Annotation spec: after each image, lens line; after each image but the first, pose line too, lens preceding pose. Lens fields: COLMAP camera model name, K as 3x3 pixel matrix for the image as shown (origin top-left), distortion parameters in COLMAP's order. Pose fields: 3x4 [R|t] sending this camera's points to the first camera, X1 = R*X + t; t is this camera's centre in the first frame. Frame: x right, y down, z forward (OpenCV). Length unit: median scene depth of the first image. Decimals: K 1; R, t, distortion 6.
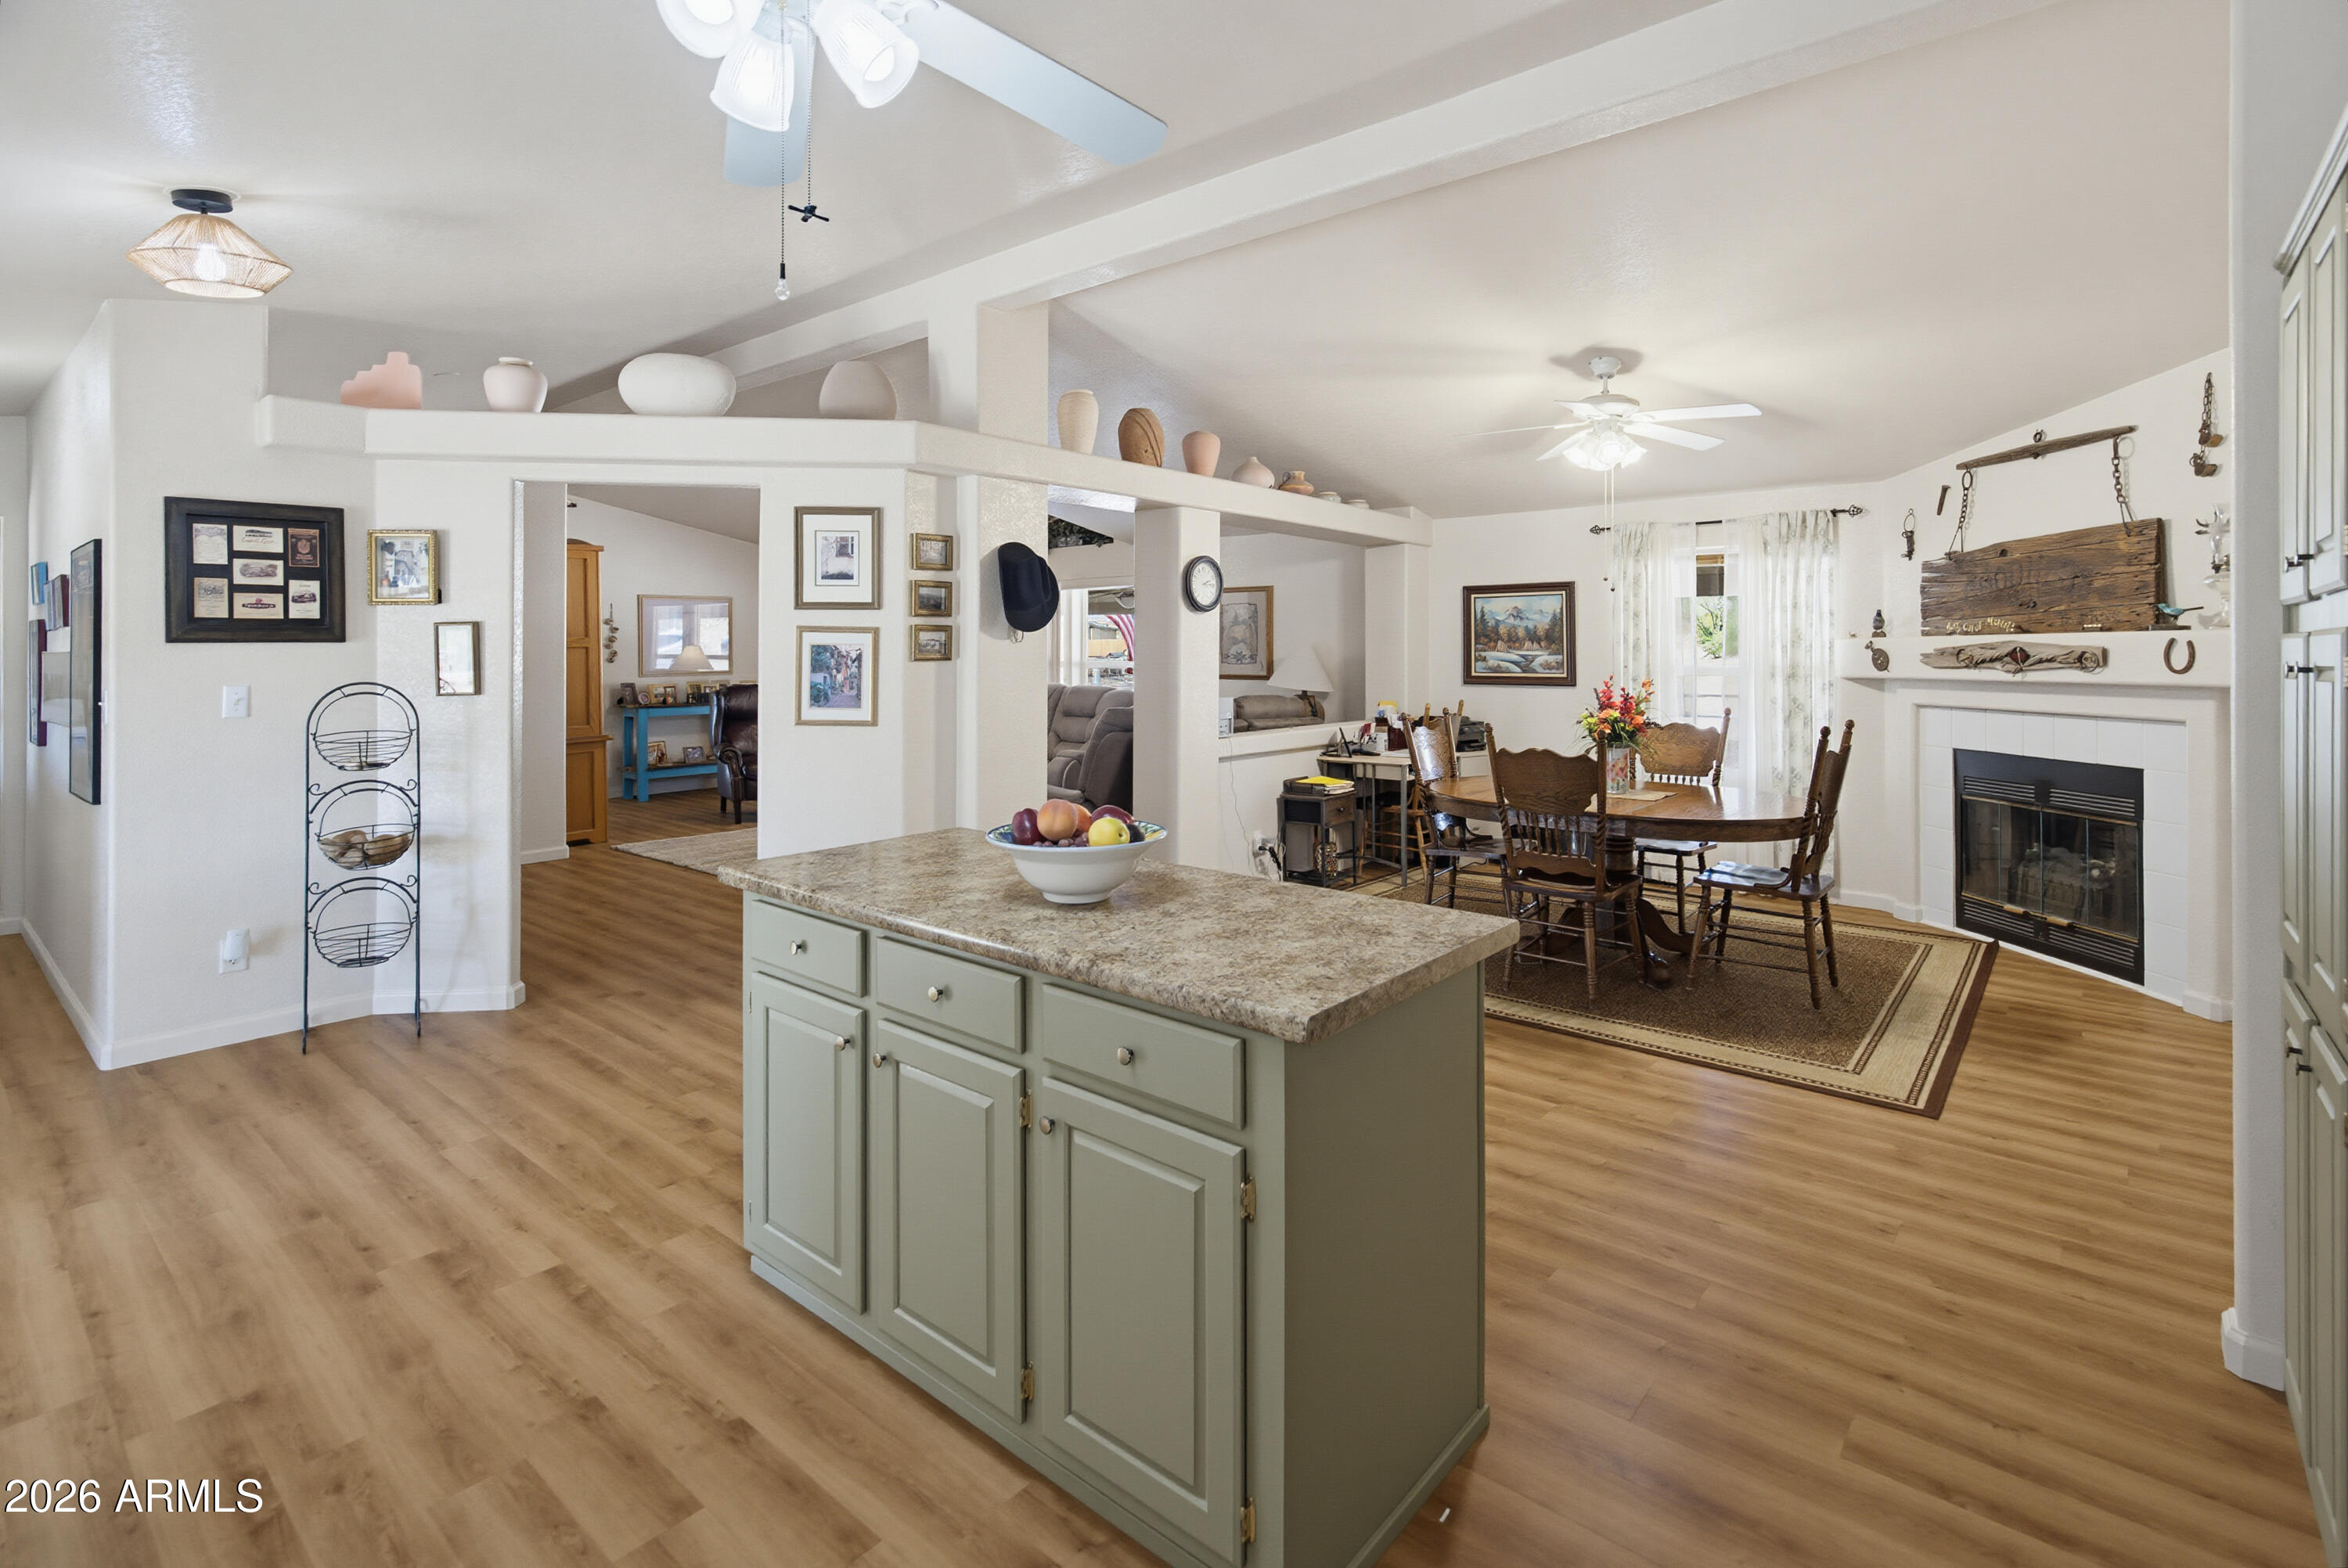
lens RADIAL K [[1106.3, 0, 1180.2], [0, 1106.3, 633.2], [0, 0, 1]] dist [0.000392, 0.000521]
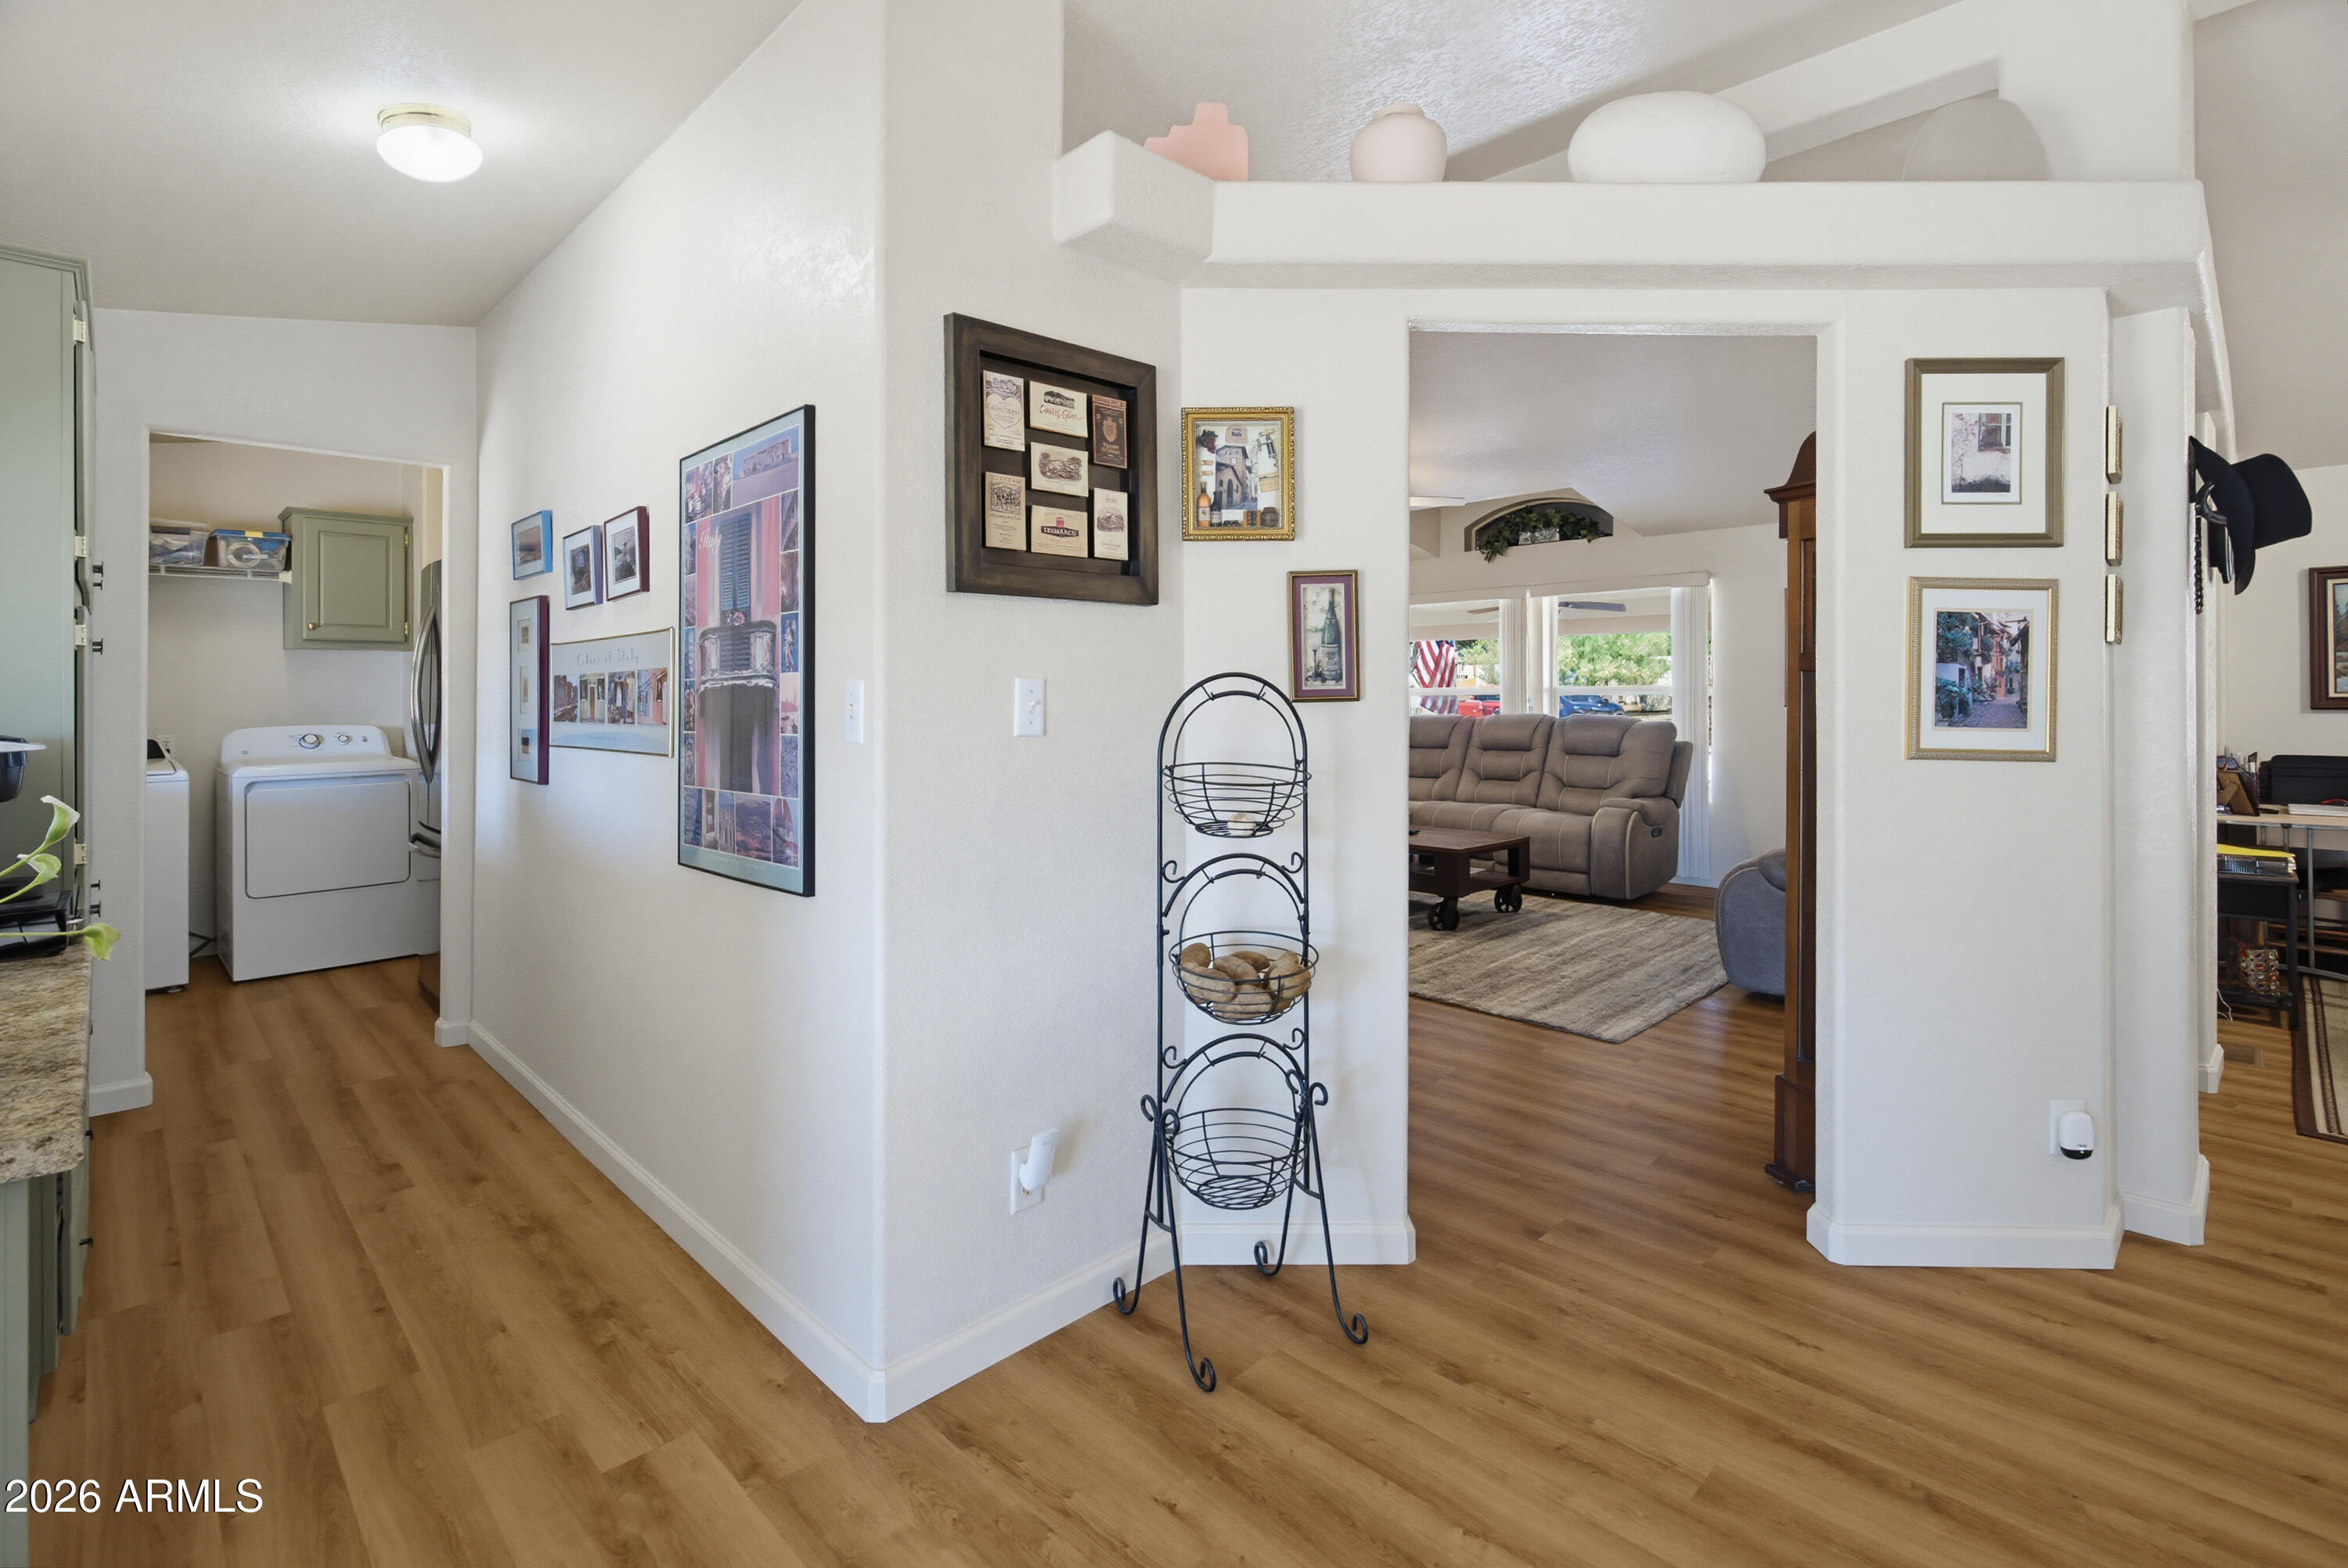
lens RADIAL K [[1087.7, 0, 1171.9], [0, 1087.7, 664.7], [0, 0, 1]] dist [0.000799, 0.000095]
pose [[0.995171, 0.000042, -0.098156, -0.706599], [-0.000250, 0.999998, -0.002101, 0.040748], [0.098156, 0.002115, 0.995169, 0.461320]]
